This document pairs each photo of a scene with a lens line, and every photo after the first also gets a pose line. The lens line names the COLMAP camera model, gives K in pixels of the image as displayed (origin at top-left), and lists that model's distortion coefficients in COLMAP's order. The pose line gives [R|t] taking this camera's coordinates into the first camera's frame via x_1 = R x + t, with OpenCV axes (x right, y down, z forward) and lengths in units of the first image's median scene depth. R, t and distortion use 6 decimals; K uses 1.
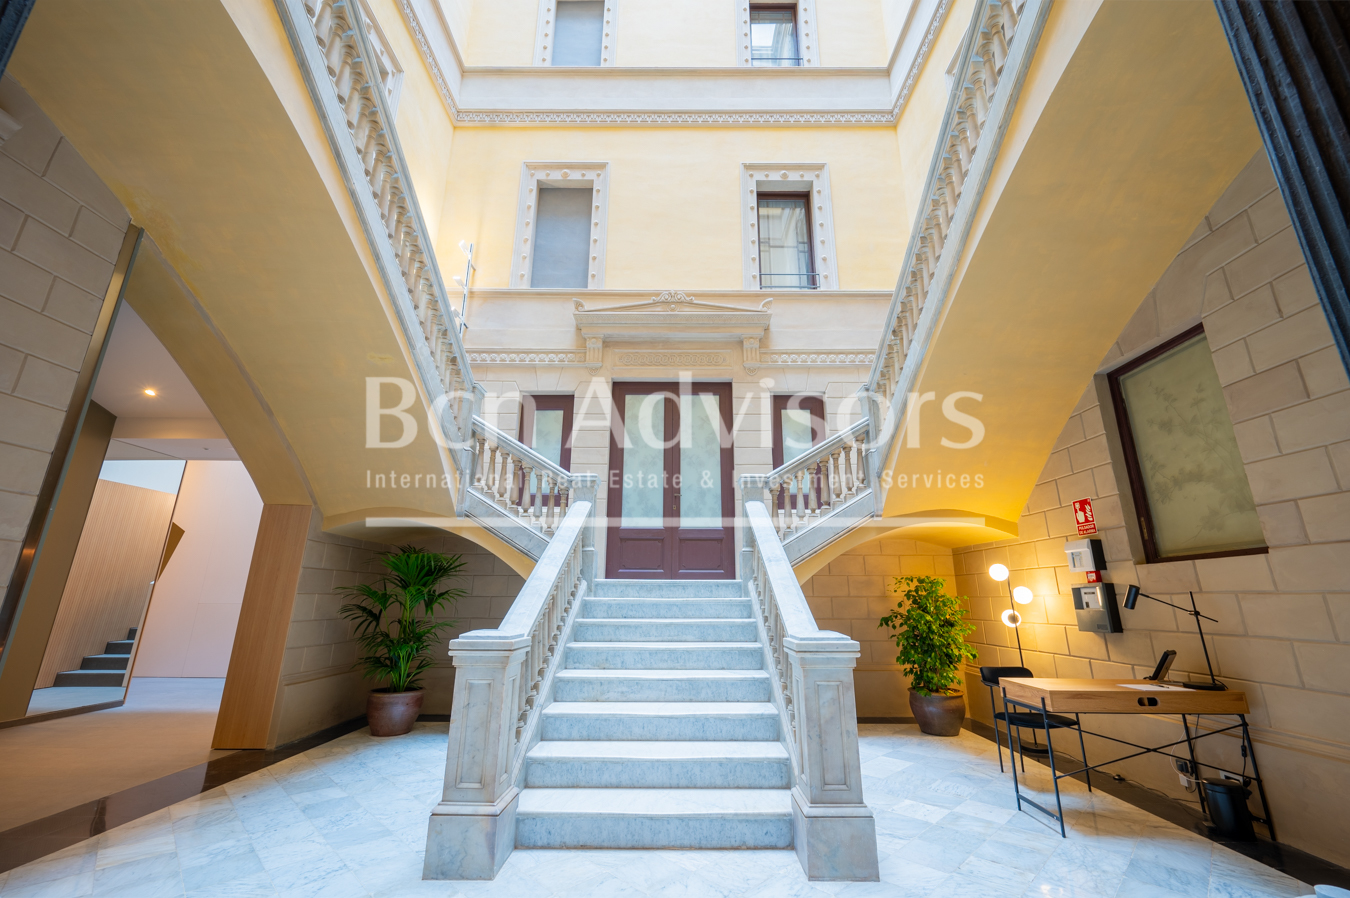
lens RADIAL K [[540.7, 0, 675.0], [0, 540.7, 449.0], [0, 0, 1]] dist [-0.002825, 0.000215]
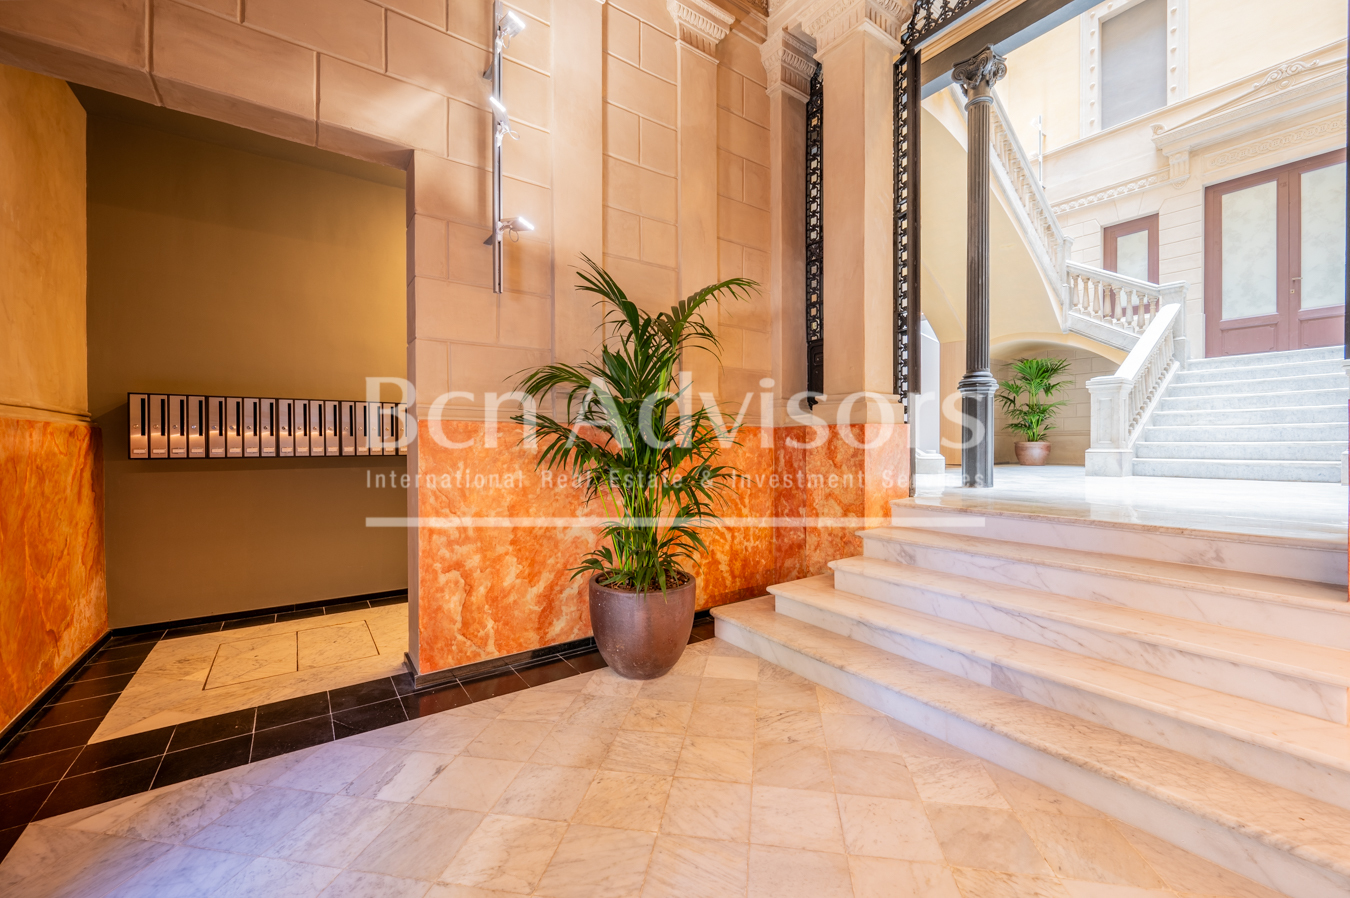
lens RADIAL K [[540.7, 0, 675.0], [0, 540.7, 449.0], [0, 0, 1]] dist [-0.002825, 0.000215]
pose [[0.588945, -0.002778, -0.808168, 0.171221], [0.227152, 0.960251, 0.162234, -0.050611], [0.775594, -0.279124, 0.566166, -0.754580]]
